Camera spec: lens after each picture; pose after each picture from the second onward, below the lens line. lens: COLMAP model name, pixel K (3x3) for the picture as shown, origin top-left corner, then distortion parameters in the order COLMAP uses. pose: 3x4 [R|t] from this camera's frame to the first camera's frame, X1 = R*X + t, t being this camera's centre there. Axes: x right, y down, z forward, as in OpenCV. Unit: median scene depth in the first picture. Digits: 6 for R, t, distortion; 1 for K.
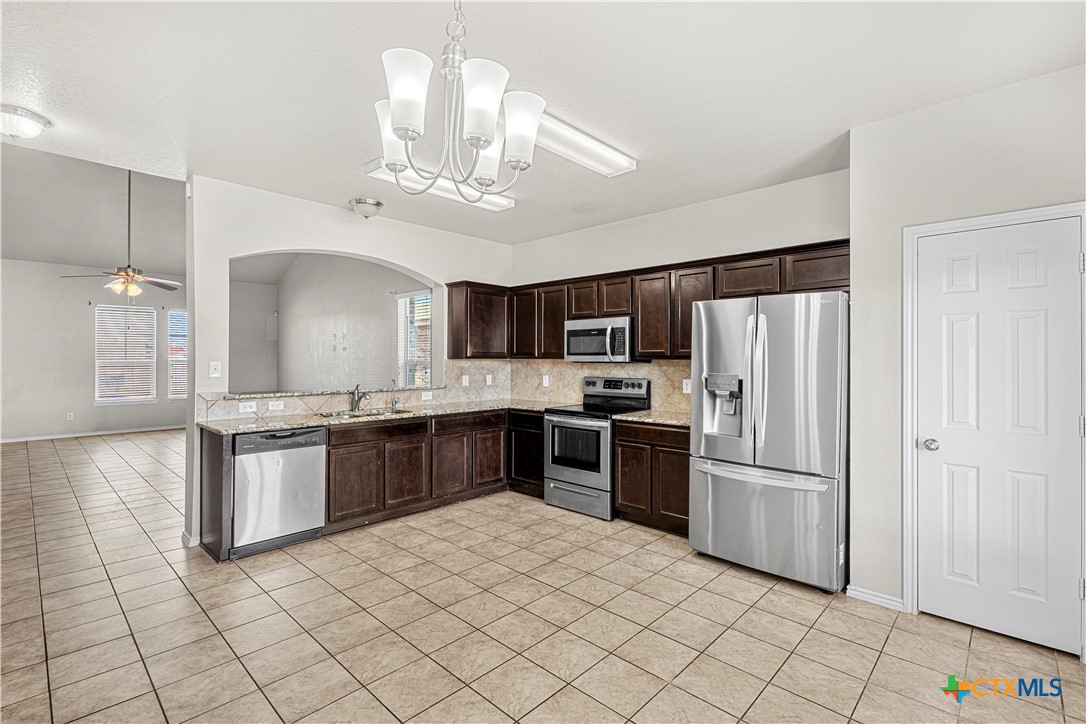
lens RADIAL K [[492.7, 0, 545.9], [0, 492.7, 355.7], [0, 0, 1]] dist [0.008359, -0.004914]
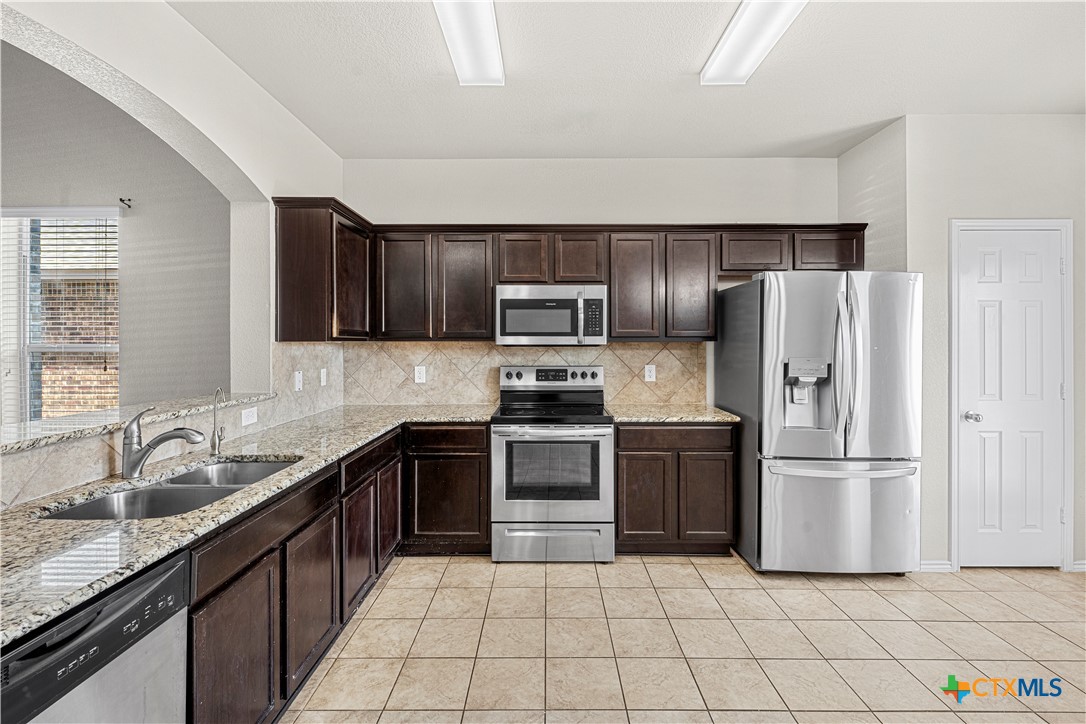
lens RADIAL K [[492.7, 0, 546.0], [0, 492.7, 340.9], [0, 0, 1]] dist [0.008359, -0.004914]
pose [[0.733336, -0.002763, 0.679860, -0.414341], [-0.001839, 0.999980, 0.006047, 0.002234], [-0.679863, -0.005685, 0.733317, 0.499688]]
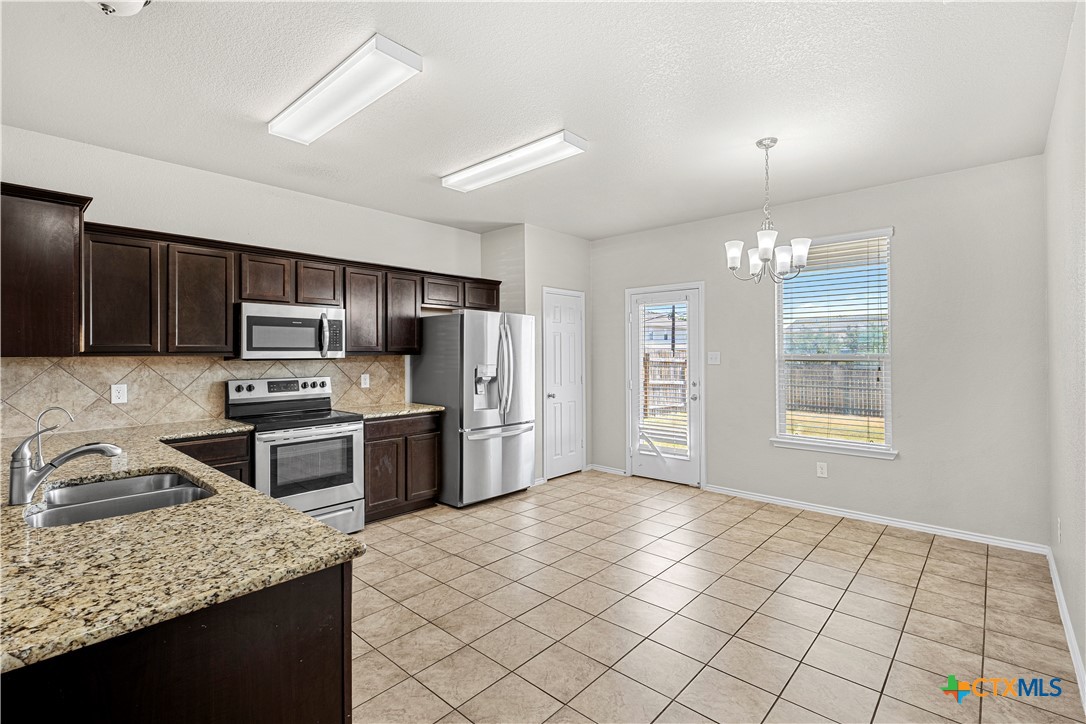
lens RADIAL K [[492.7, 0, 546.9], [0, 492.7, 348.4], [0, 0, 1]] dist [0.008359, -0.004914]
pose [[-0.013669, 0.008334, 0.999872, -0.755810], [-0.001943, 0.999963, -0.008362, 0.001494], [-0.999905, -0.002057, -0.013652, 0.626524]]
